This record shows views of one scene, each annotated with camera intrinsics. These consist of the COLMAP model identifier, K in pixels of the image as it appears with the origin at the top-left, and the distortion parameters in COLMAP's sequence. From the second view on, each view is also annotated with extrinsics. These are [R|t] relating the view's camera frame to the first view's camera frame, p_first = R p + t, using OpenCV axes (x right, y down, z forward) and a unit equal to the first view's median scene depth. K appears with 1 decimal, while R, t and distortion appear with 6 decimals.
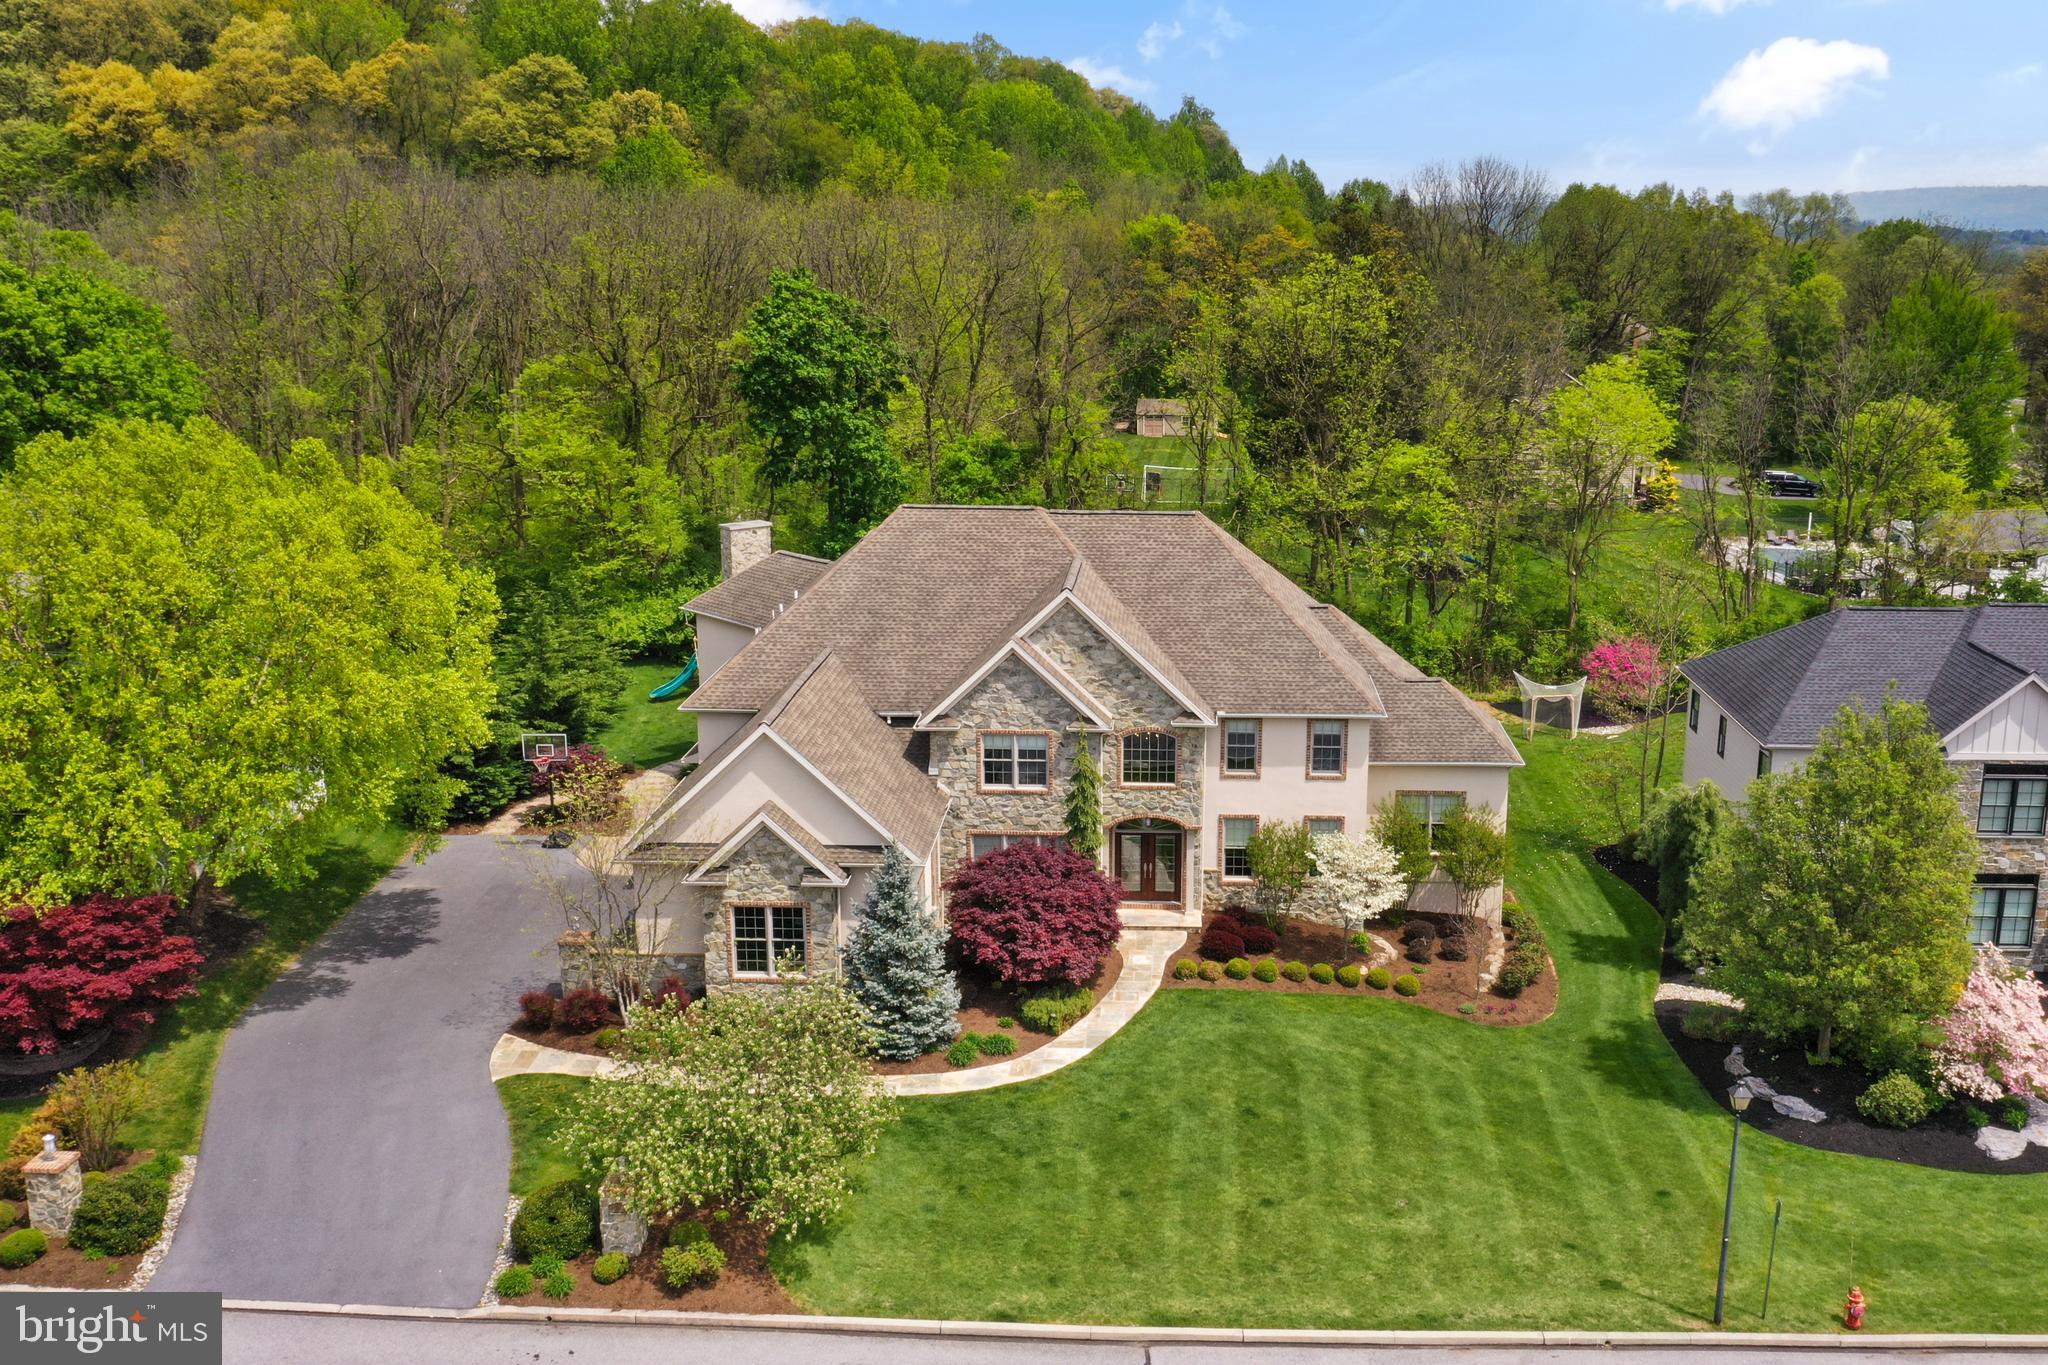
lens RADIAL K [[1639.9, 0, 1032.4], [0, 1639.9, 718.2], [0, 0, 1]] dist [0.007579, 0.002212]
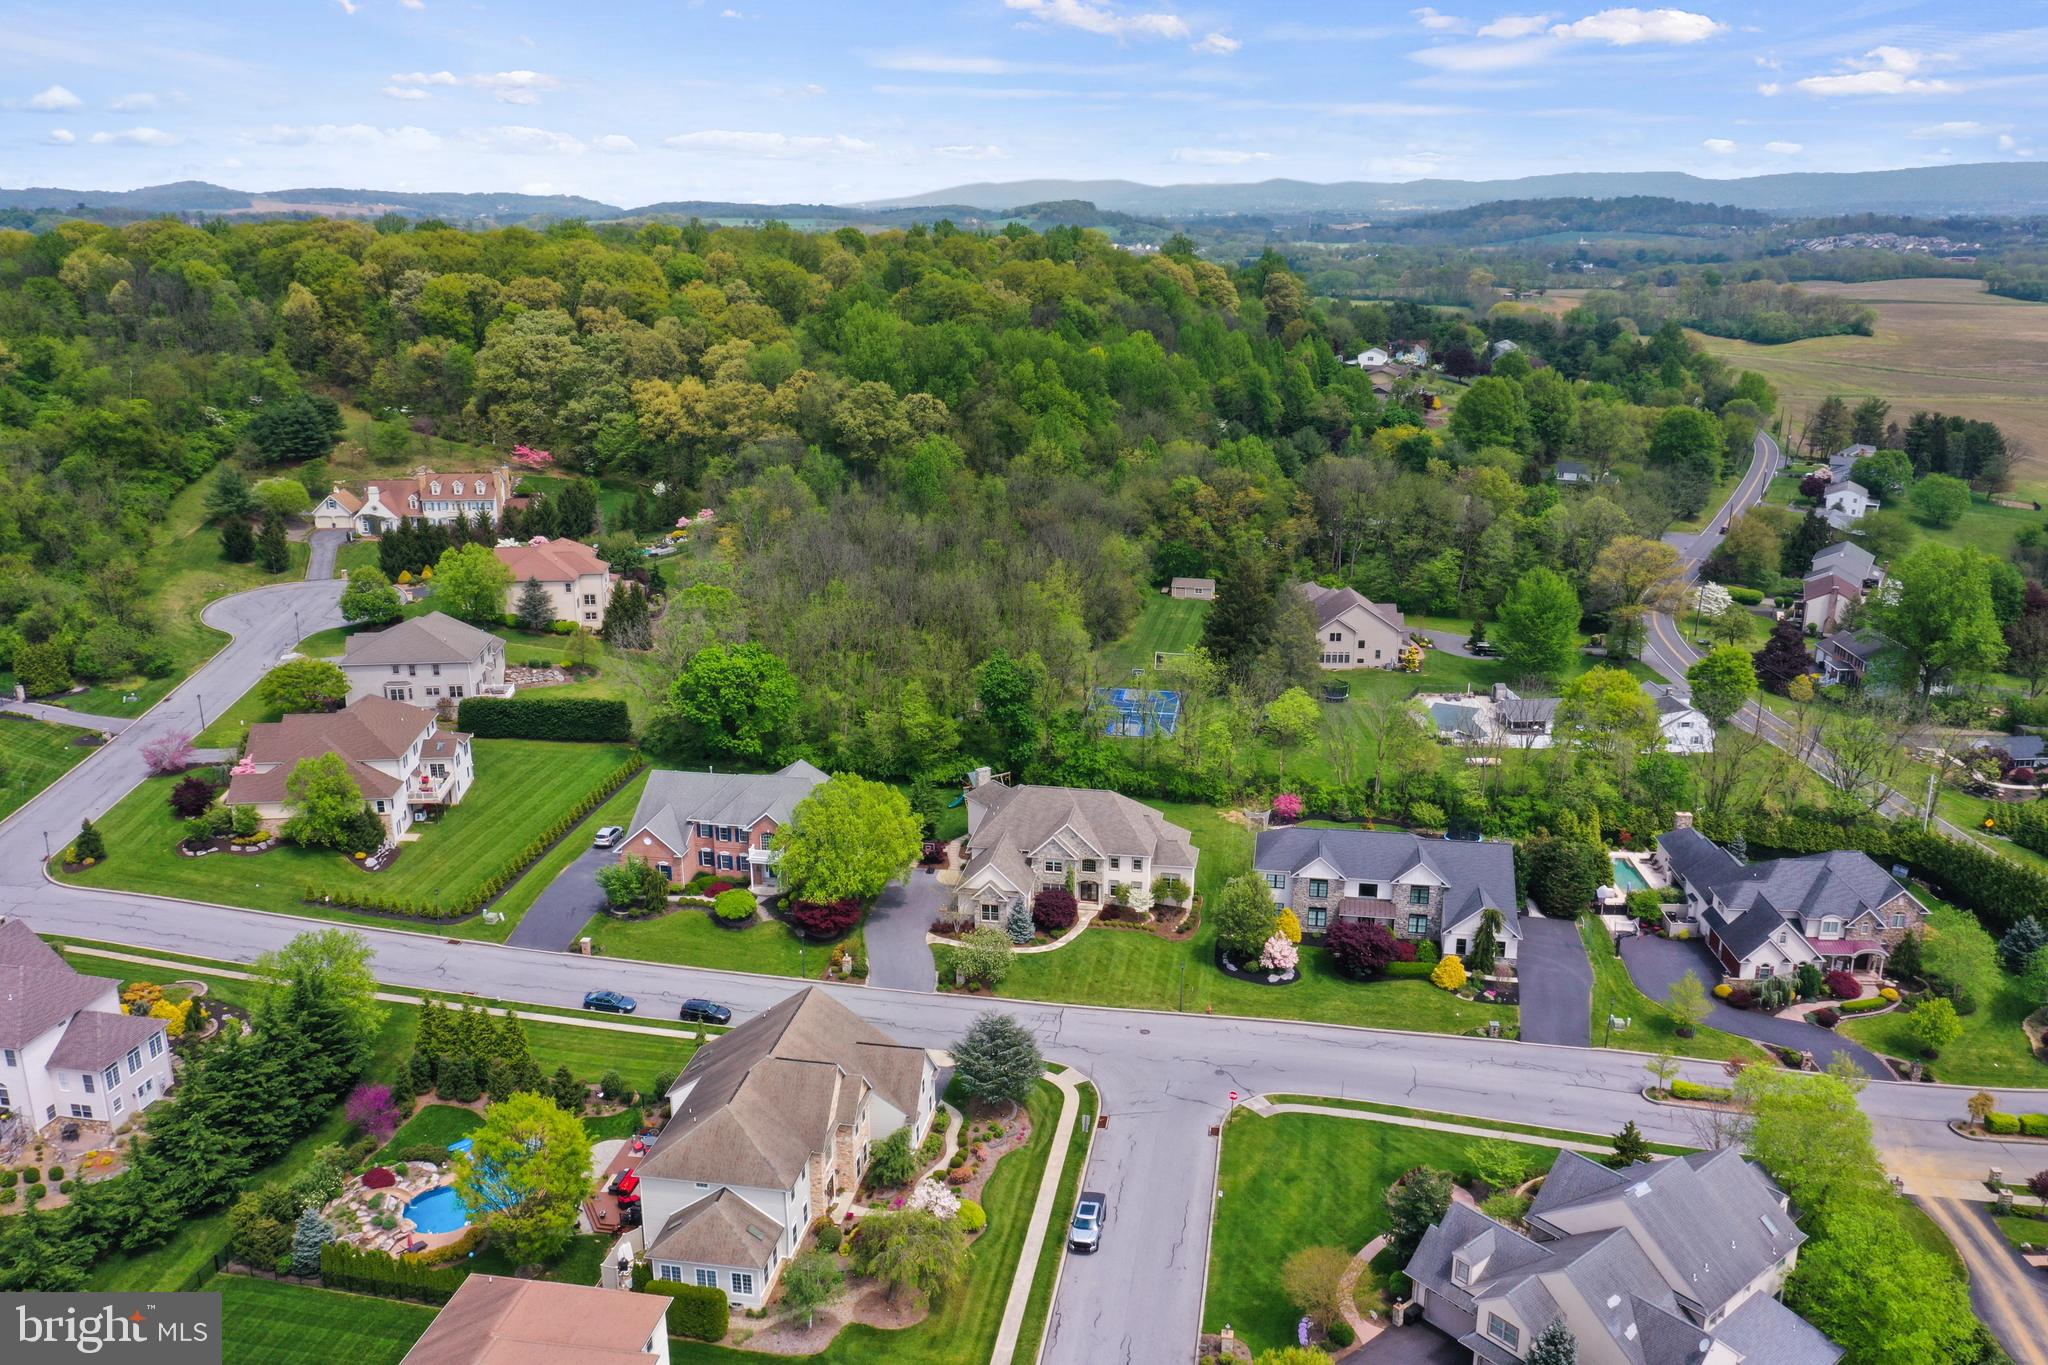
lens RADIAL K [[1581.3, 0, 1021.9], [0, 1581.3, 606.3], [0, 0, 1]] dist [0.066900, -0.107672]
pose [[0.991936, 0.028960, -0.123385, 0.361178], [-0.022293, 0.998234, 0.055070, -0.792703], [0.124762, -0.051876, 0.990830, -2.691255]]
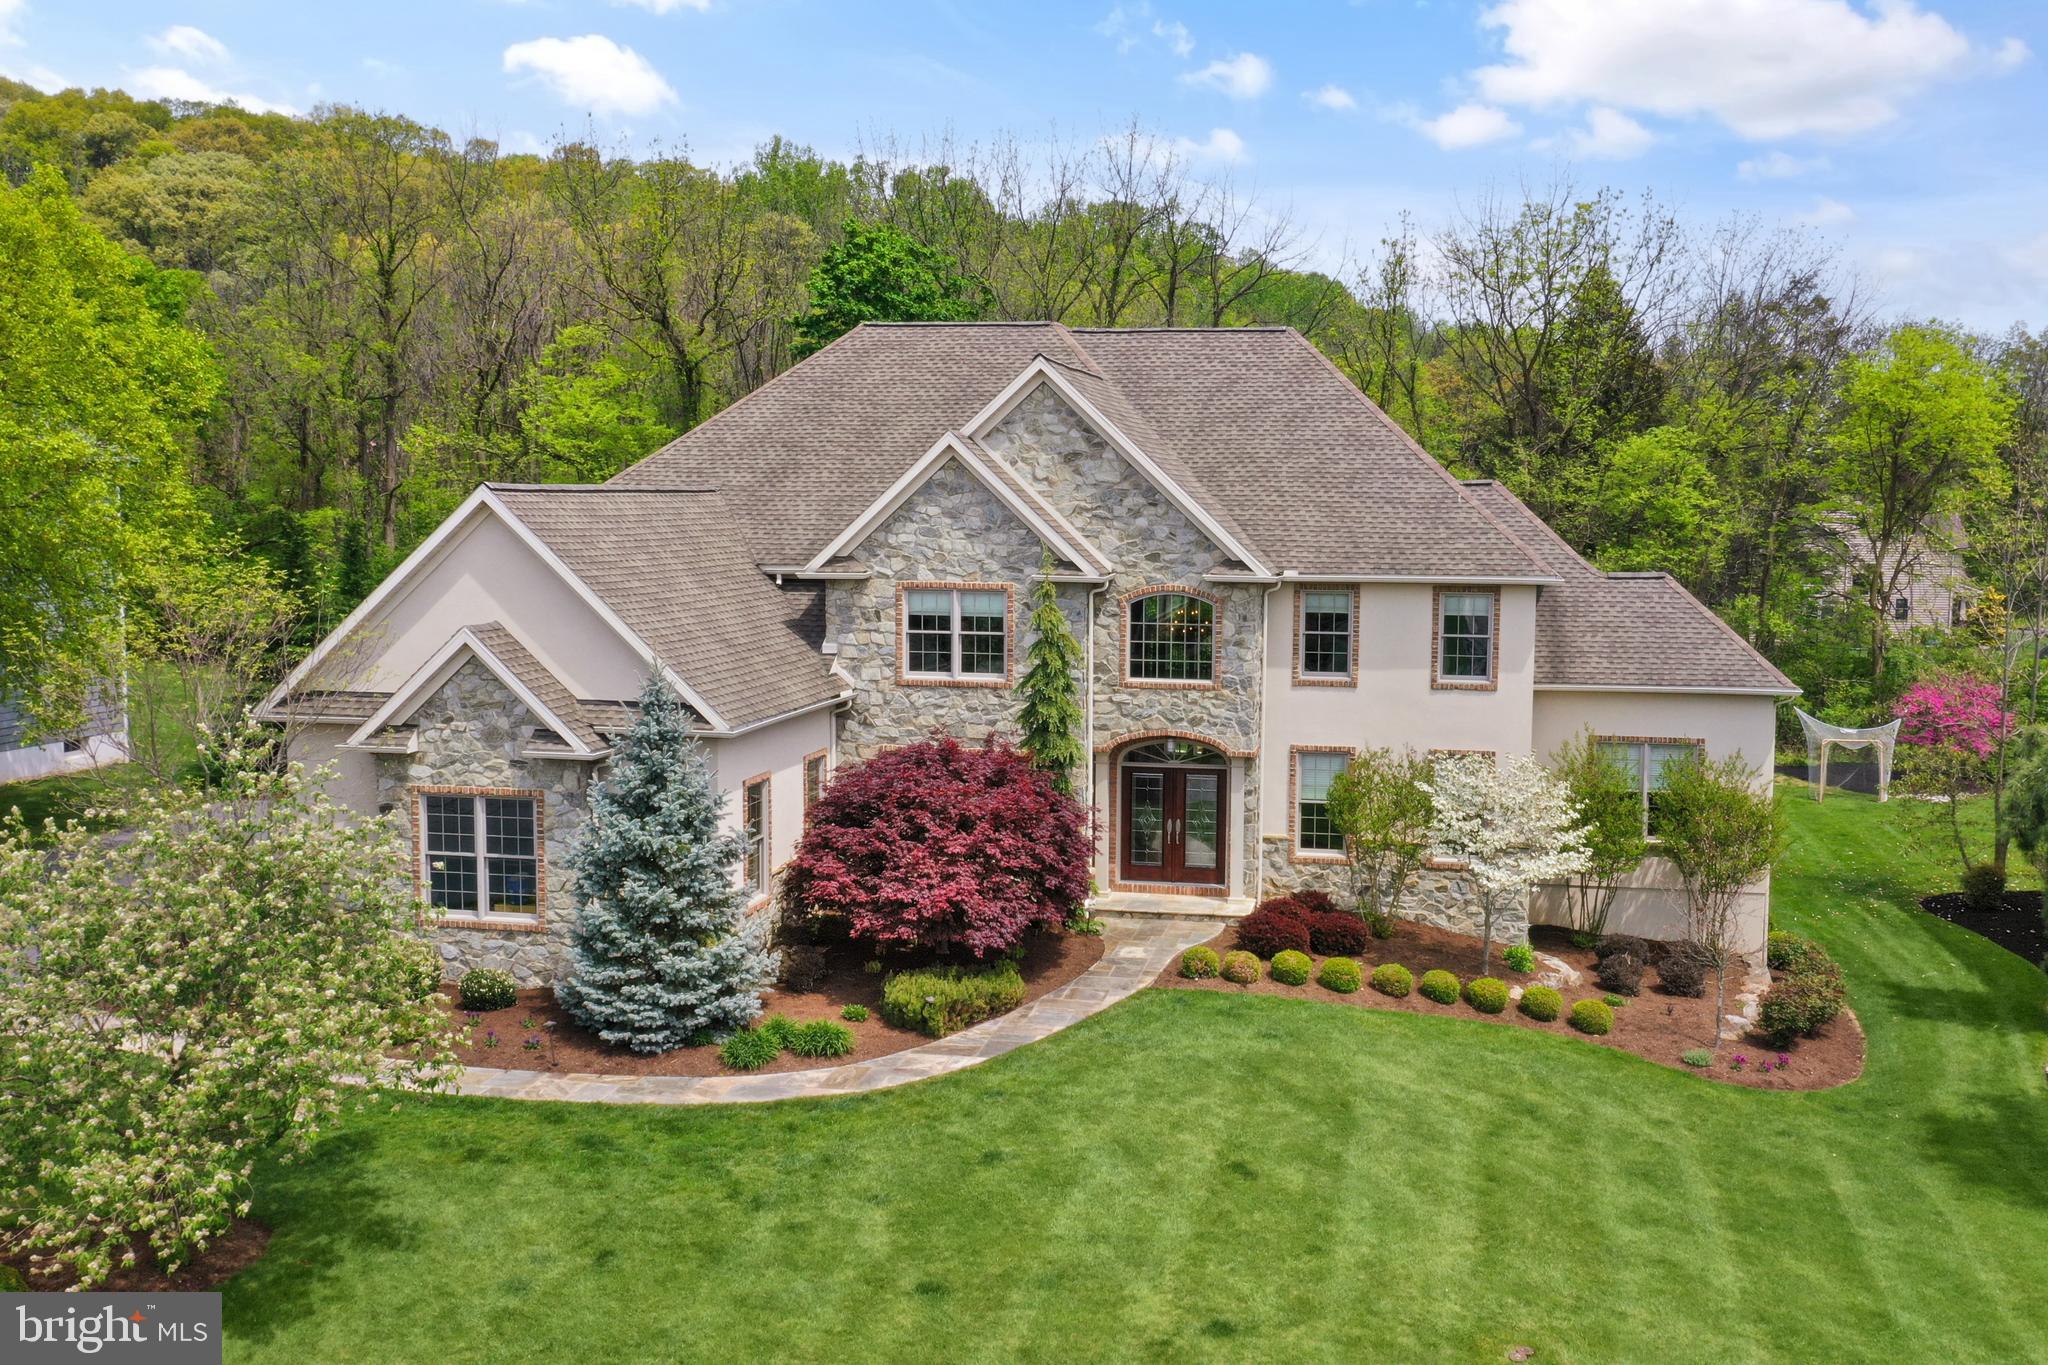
lens RADIAL K [[1598.1, 0, 1118.6], [0, 1598.1, 761.5], [0, 0, 1]] dist [-0.001480, 0.003067]
pose [[0.991664, 0.026717, -0.126054, 0.131851], [-0.043364, 0.990403, -0.131228, 0.154459], [0.121338, 0.135600, 0.983306, 0.414627]]
